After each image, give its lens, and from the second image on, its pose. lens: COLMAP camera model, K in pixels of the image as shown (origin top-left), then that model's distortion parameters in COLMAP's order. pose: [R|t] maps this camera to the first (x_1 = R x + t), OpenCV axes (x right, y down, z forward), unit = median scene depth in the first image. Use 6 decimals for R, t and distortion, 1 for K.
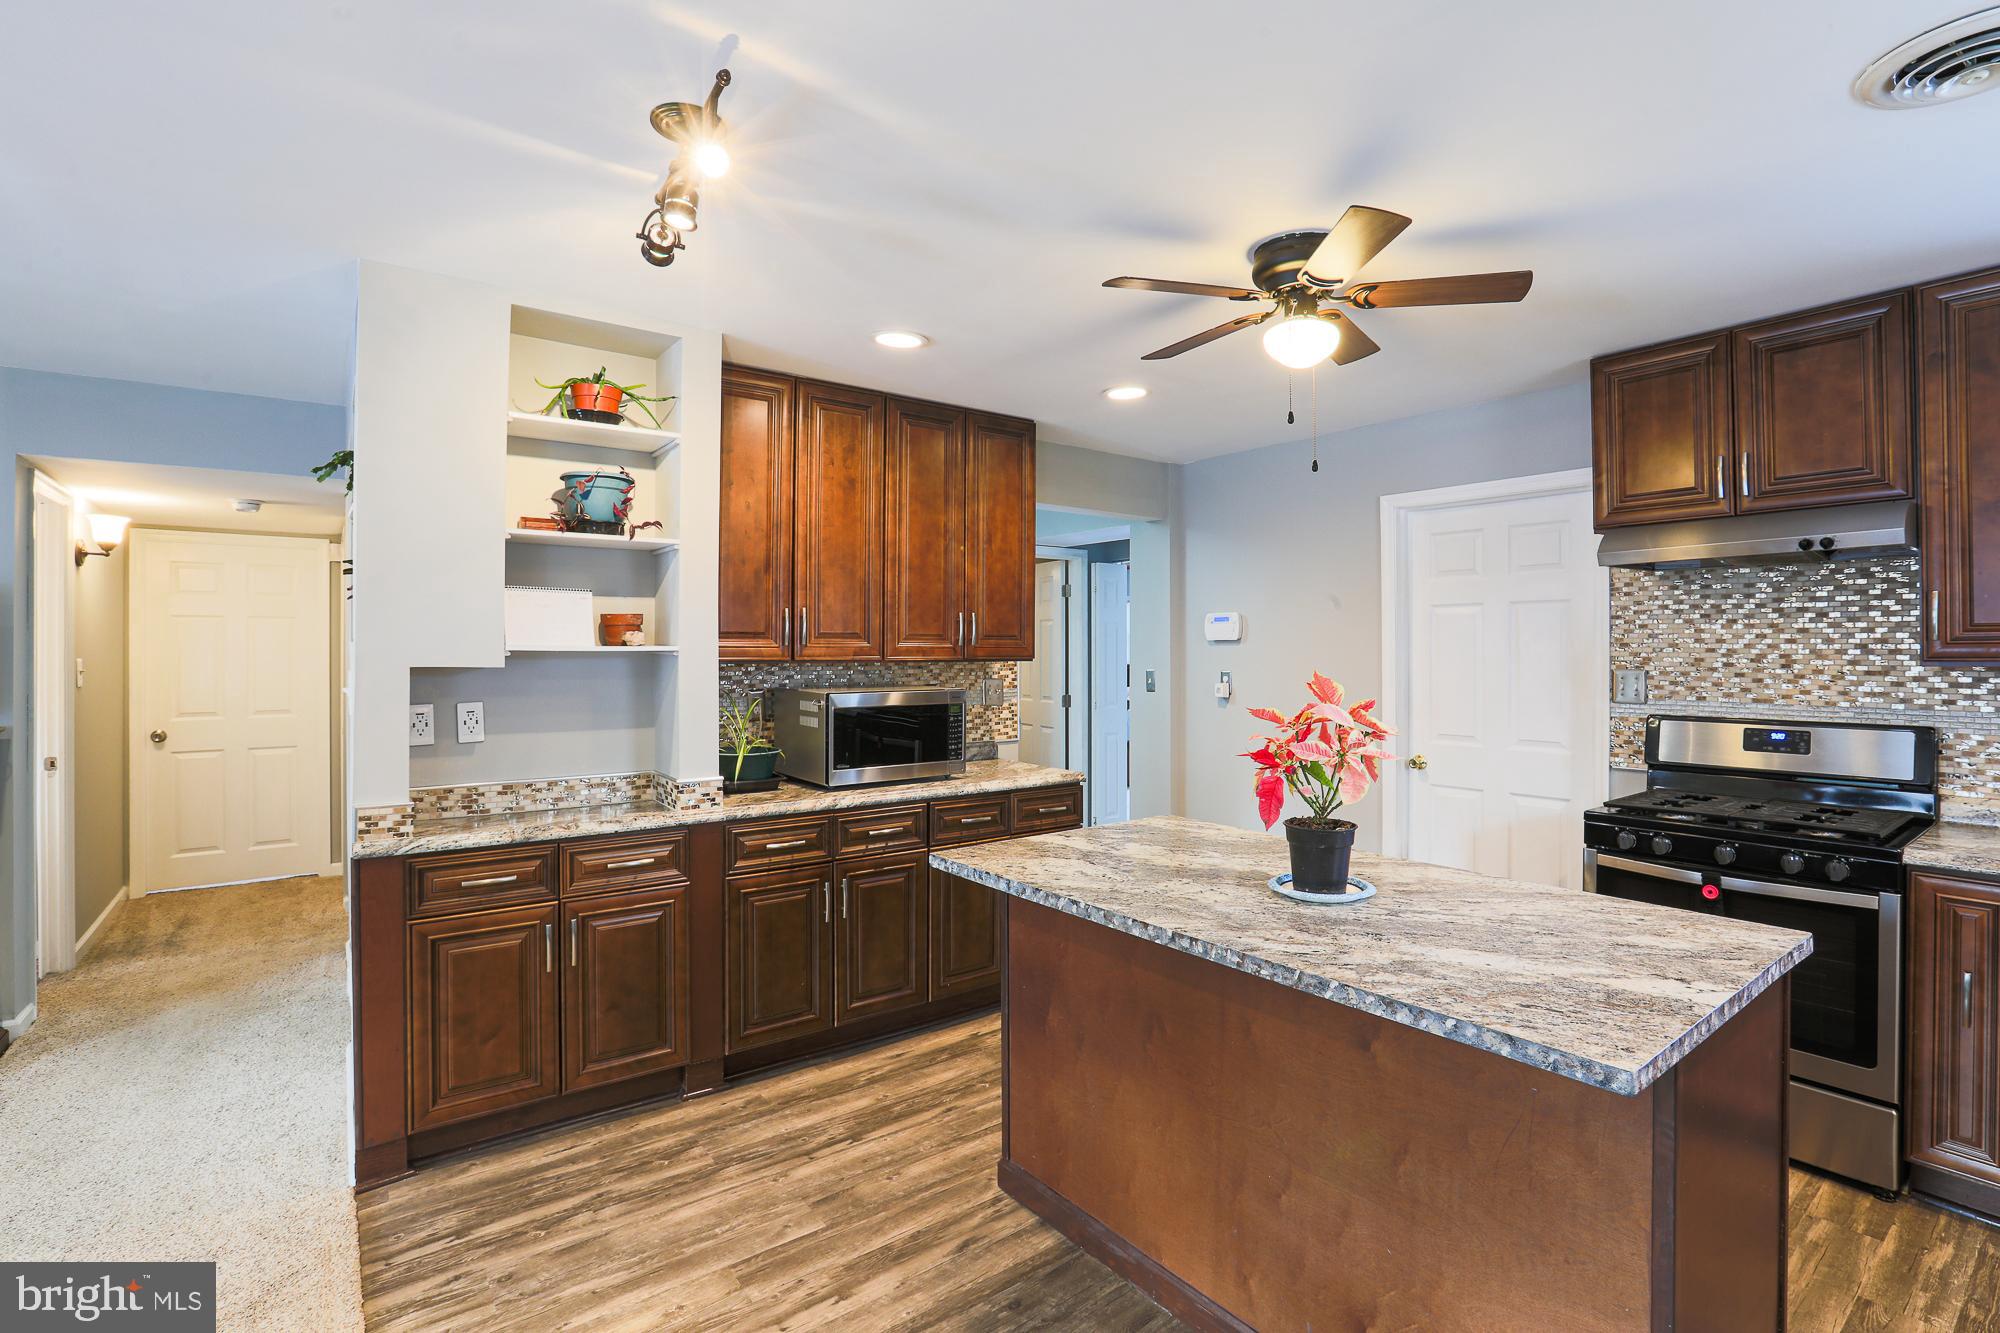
lens RADIAL K [[938.0, 0, 1024.4], [0, 938.0, 648.1], [0, 0, 1]] dist [-0.048337, 0.013953]
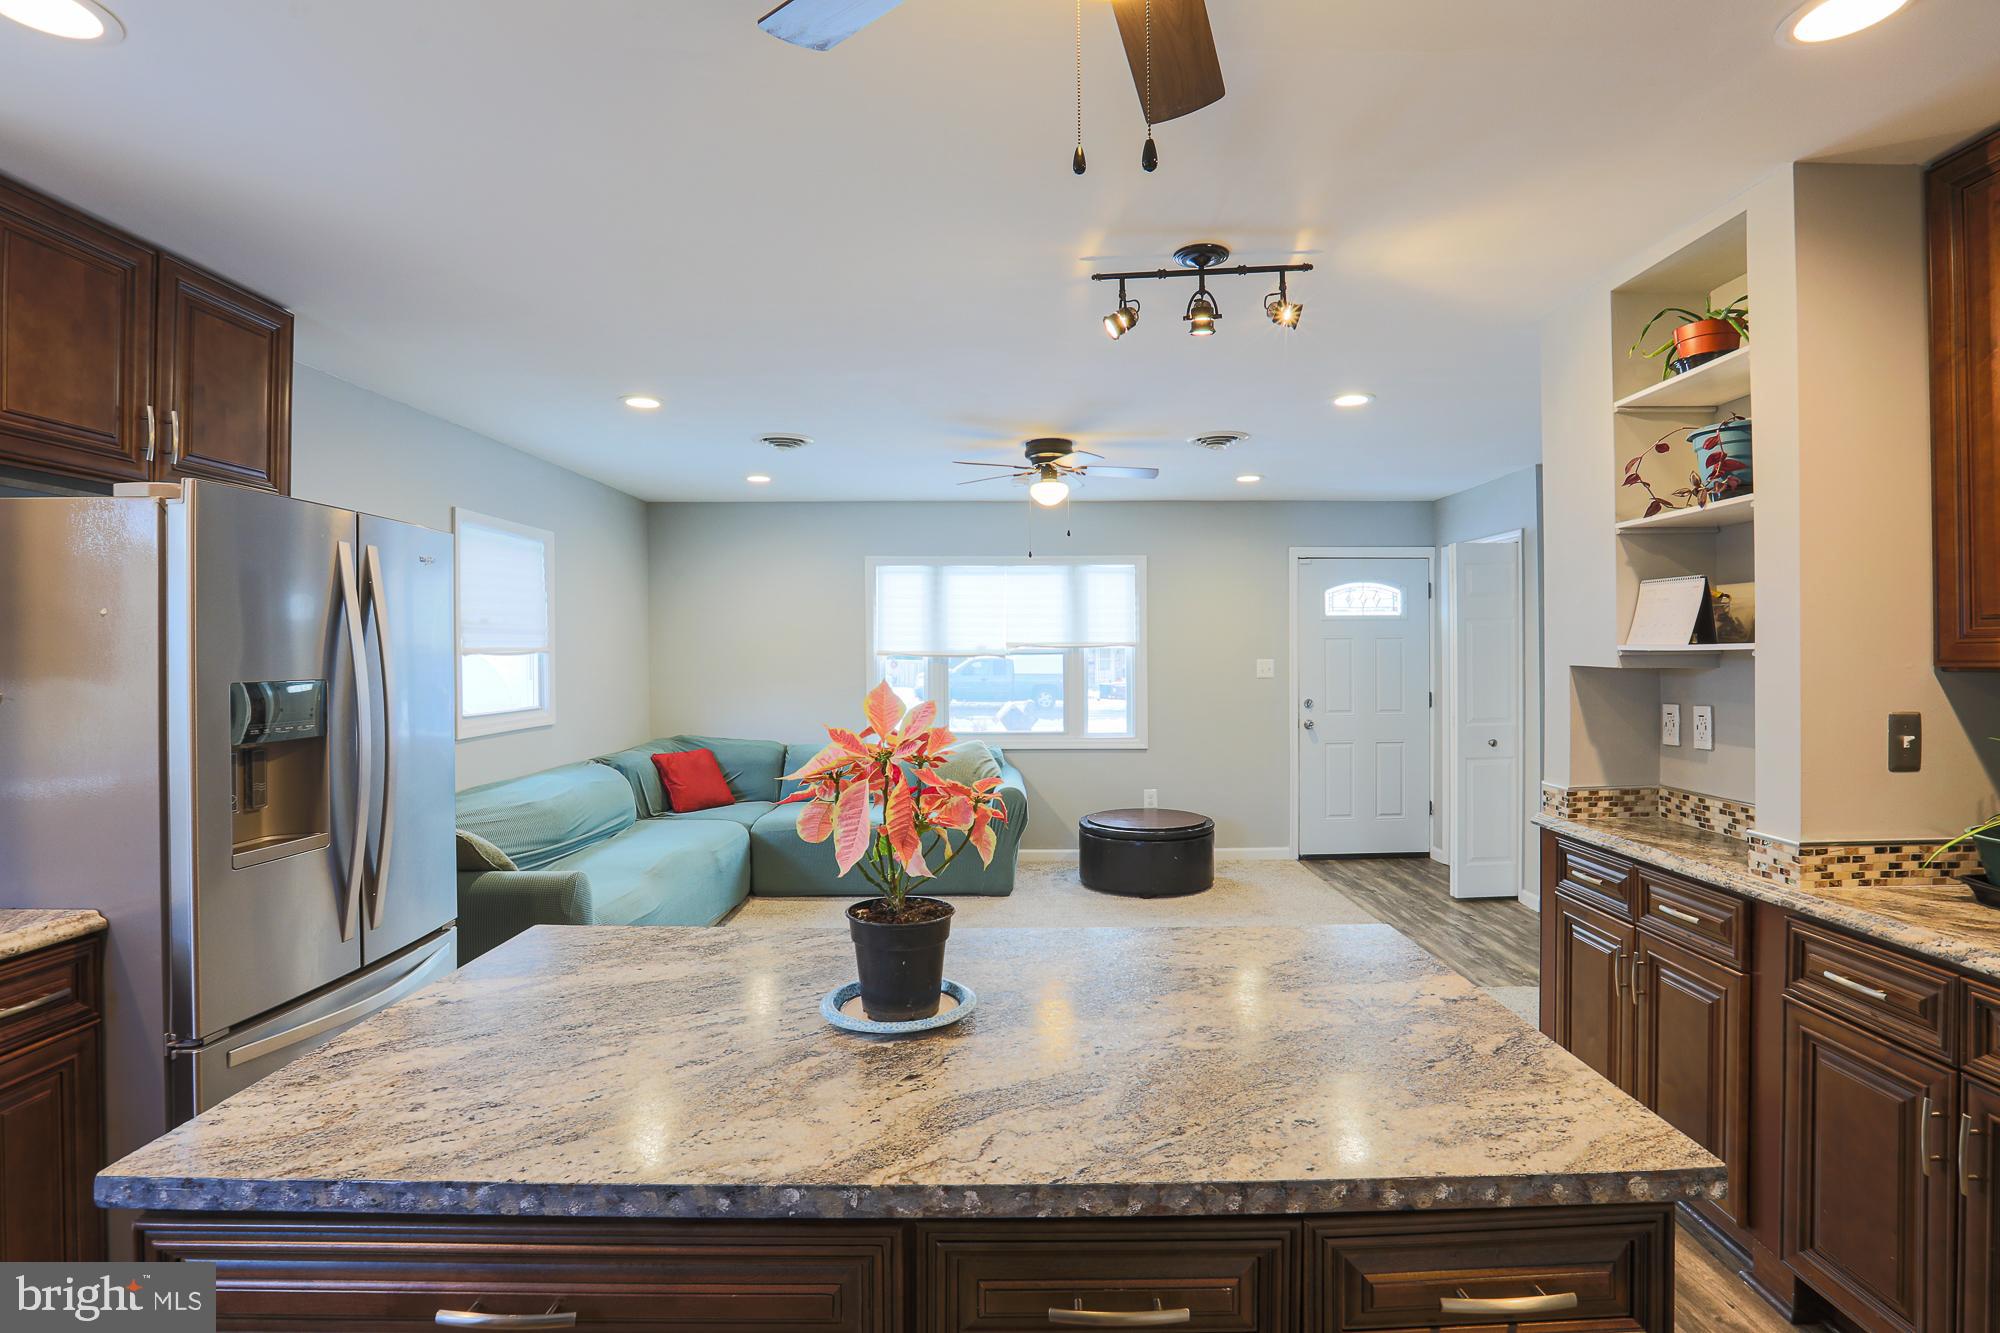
lens RADIAL K [[959.3, 0, 1013.6], [0, 959.3, 657.2], [0, 0, 1]] dist [-0.054434, 0.019544]
pose [[-0.617369, 0.004820, -0.786659, 0.588355], [0.006251, 0.999980, 0.001221, 0.004866], [0.786649, -0.004164, -0.617387, 1.086518]]
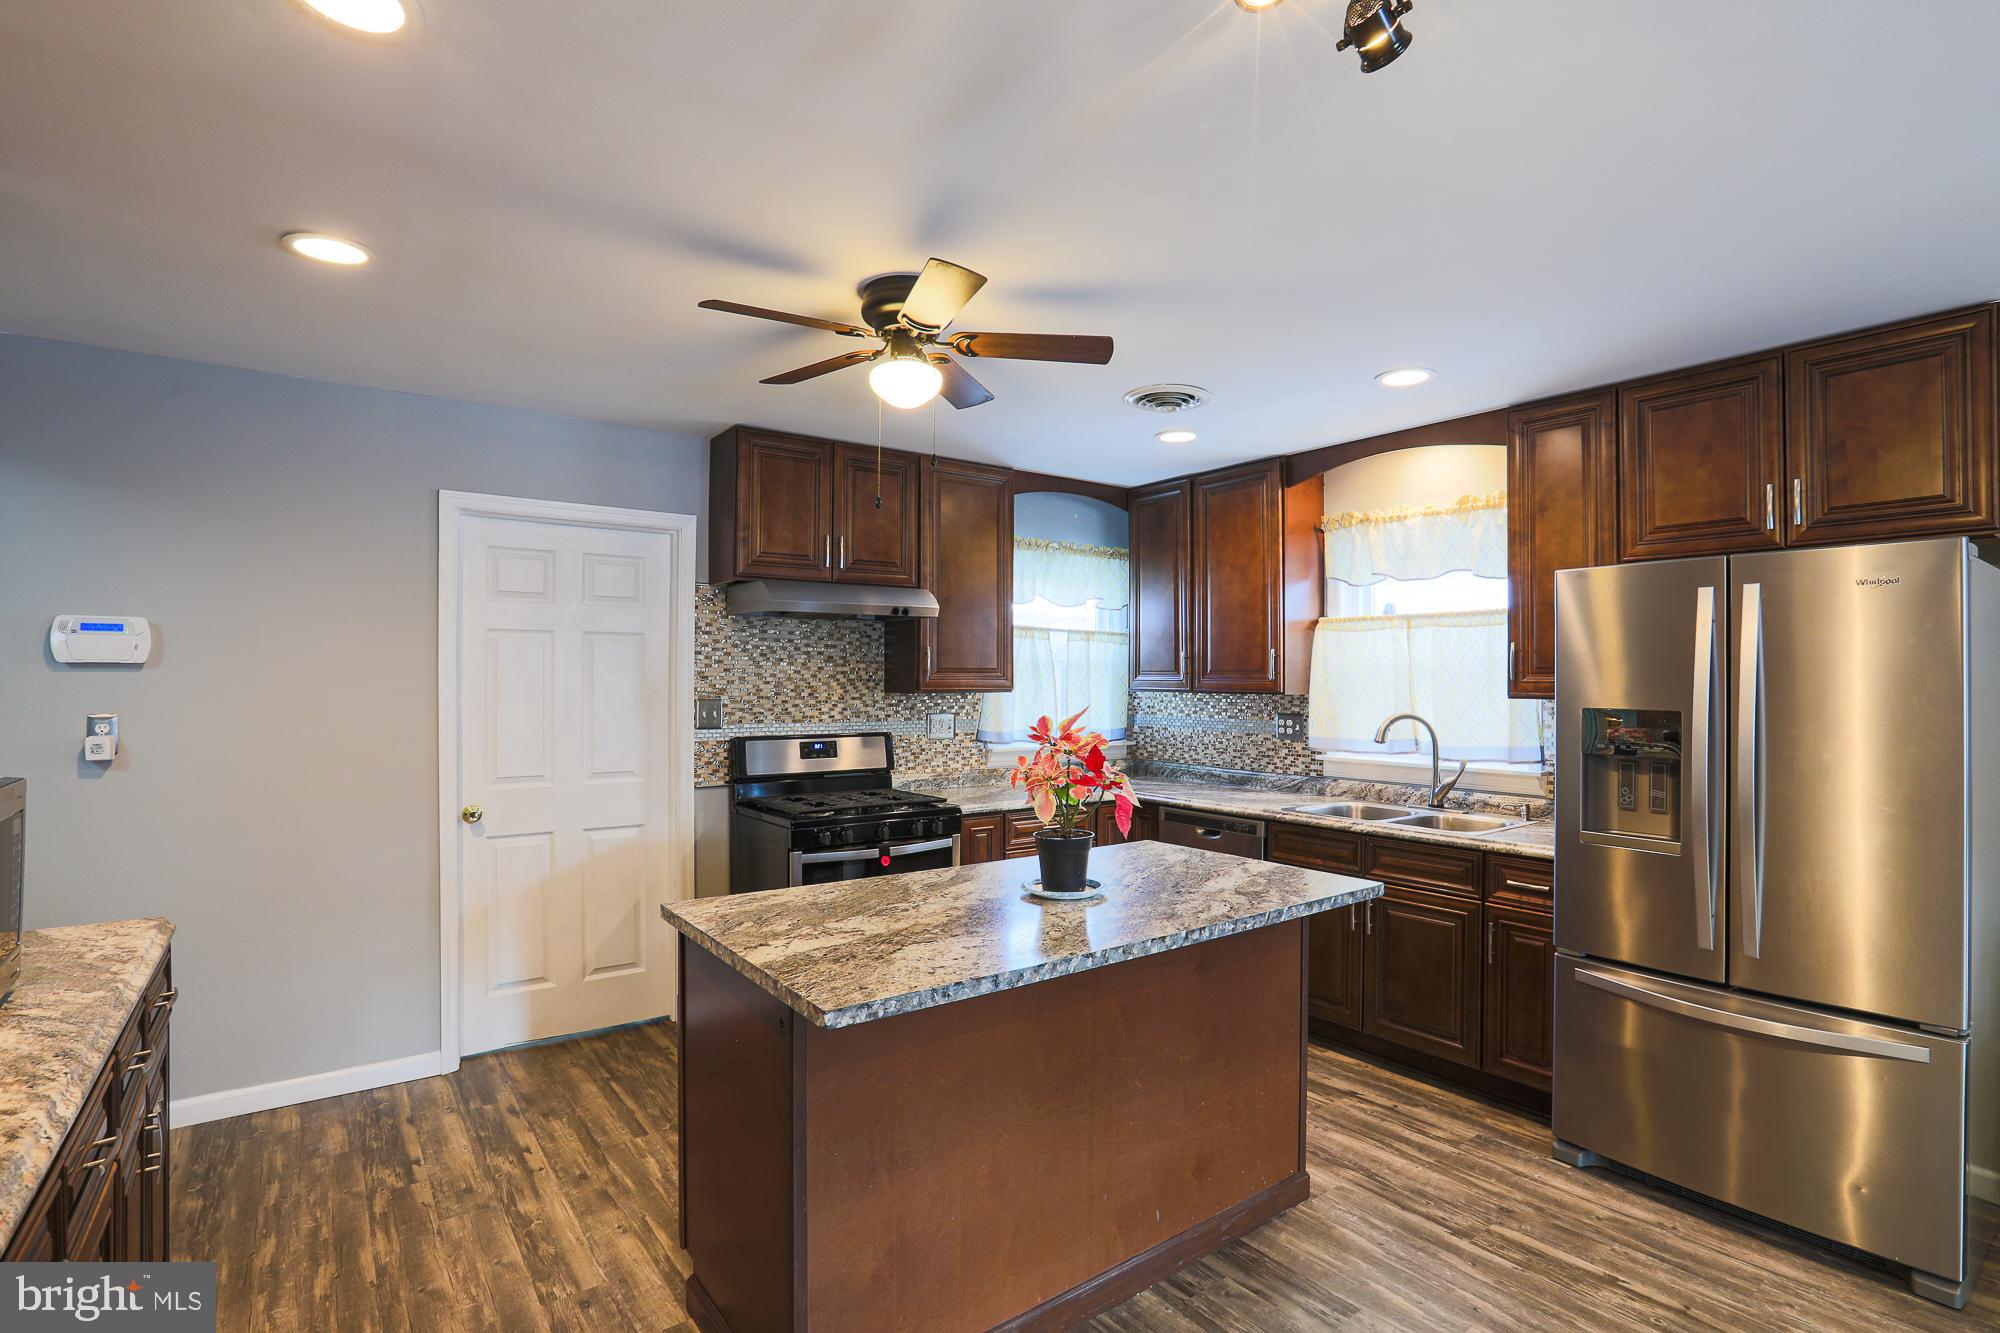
lens RADIAL K [[952.9, 0, 1021.1], [0, 952.9, 675.4], [0, 0, 1]] dist [-0.058181, 0.023770]
pose [[0.007333, 0.005167, 0.999960, -0.651721], [-0.008333, 0.999952, -0.005105, -0.004500], [-0.999938, -0.008295, 0.007376, 0.763921]]
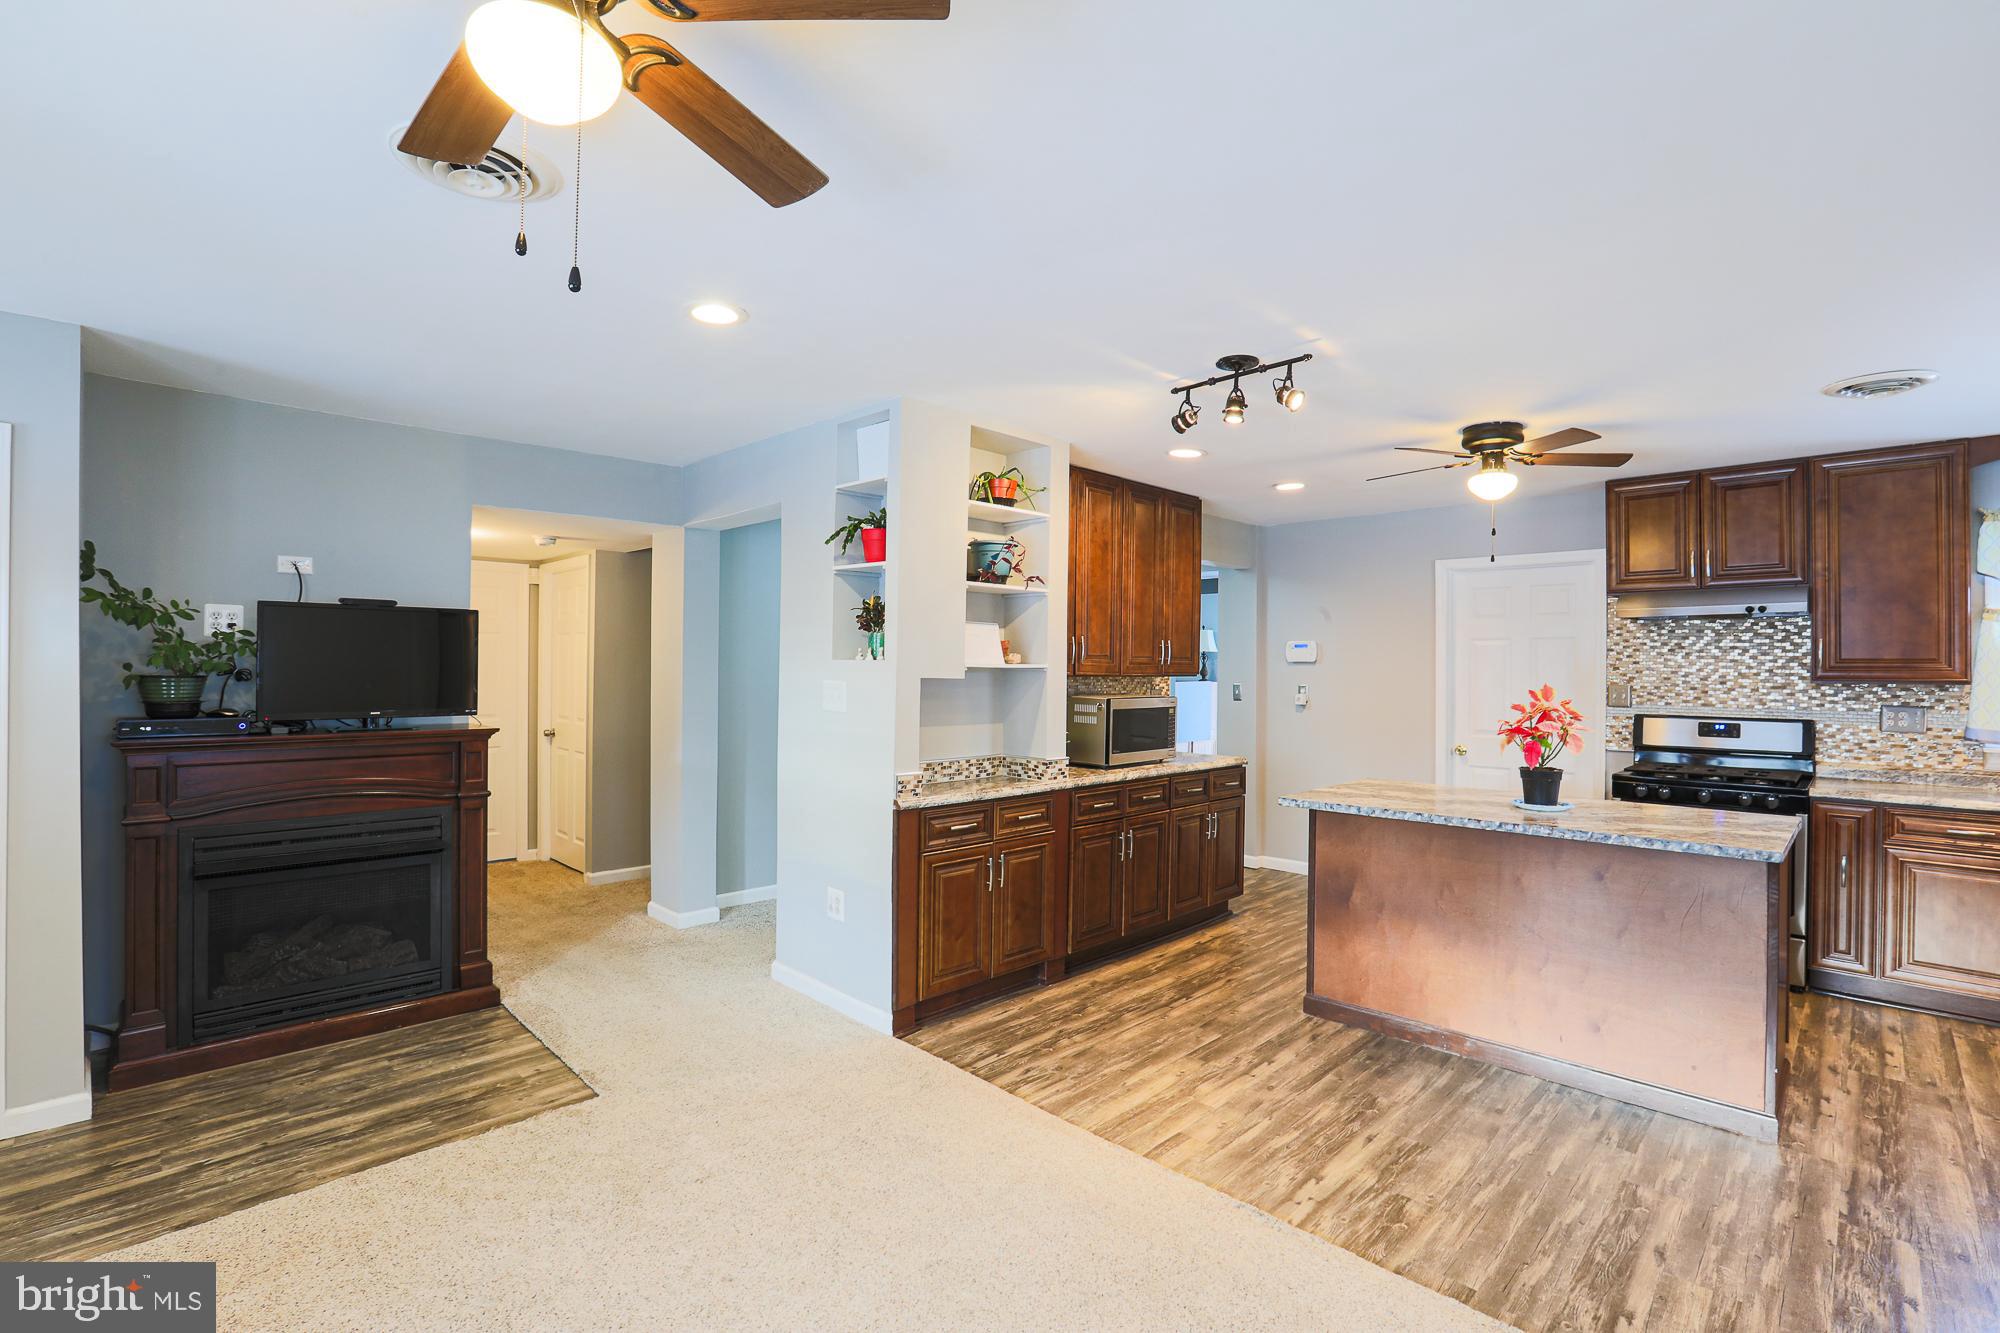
lens RADIAL K [[923.0, 0, 1017.6], [0, 923.0, 663.7], [0, 0, 1]] dist [-0.052684, 0.018398]
pose [[0.990247, 0.009477, 0.138997, -0.667053], [-0.009250, 0.999955, -0.002276, 0.001175], [-0.139012, 0.000968, 0.990290, -0.420357]]
